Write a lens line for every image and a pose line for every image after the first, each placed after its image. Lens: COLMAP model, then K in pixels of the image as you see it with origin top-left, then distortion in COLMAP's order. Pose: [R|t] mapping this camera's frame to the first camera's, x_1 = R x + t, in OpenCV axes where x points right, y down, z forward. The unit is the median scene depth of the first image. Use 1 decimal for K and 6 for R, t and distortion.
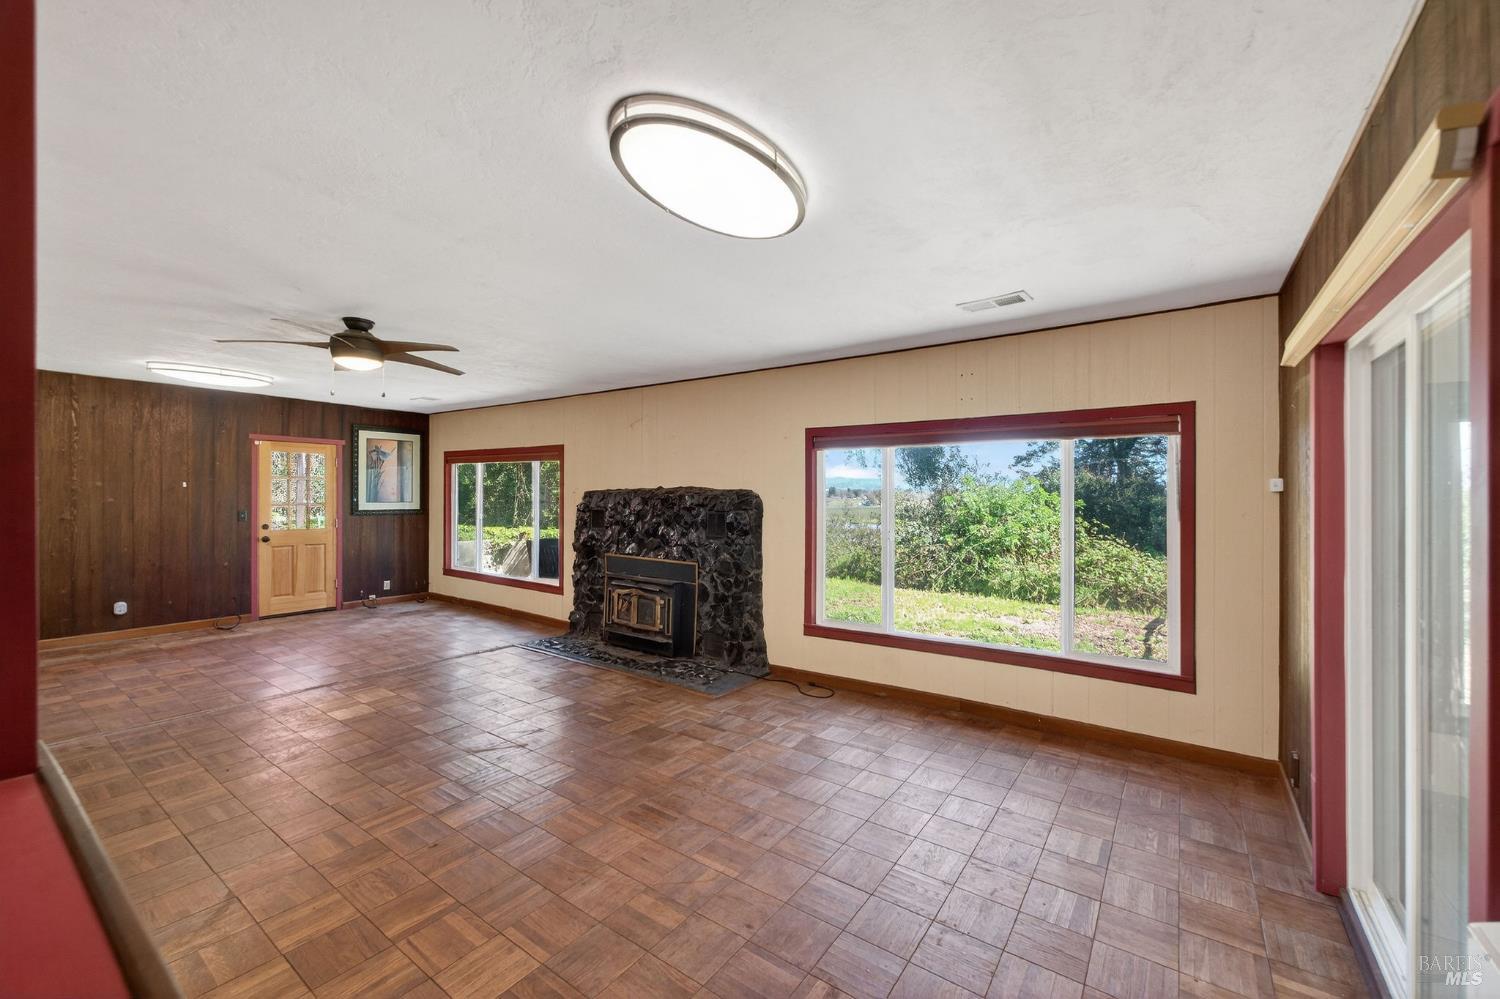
lens RADIAL K [[607.6, 0, 749.8], [0, 607.6, 493.8], [0, 0, 1]] dist [-0.009549, 0.001329]
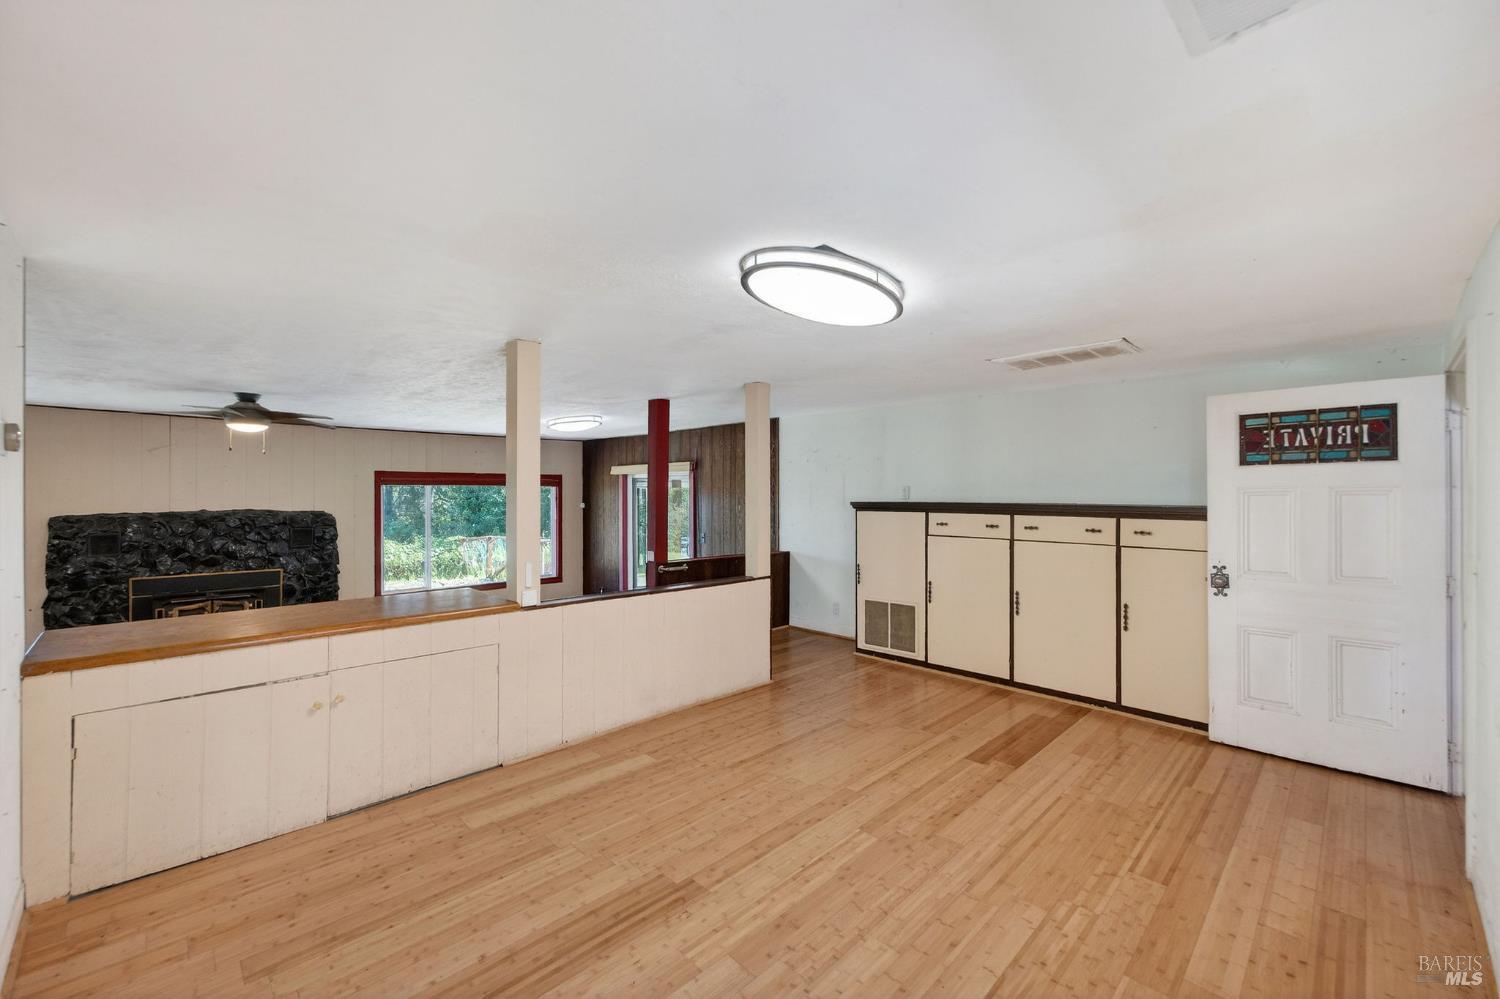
lens RADIAL K [[607.6, 0, 751.6], [0, 607.6, 495.8], [0, 0, 1]] dist [-0.009549, 0.001329]
pose [[0.169898, -0.002022, 0.985459, -1.190153], [0.004425, 0.999989, 0.001289, -0.038178], [-0.985452, 0.004142, 0.169906, -0.204318]]
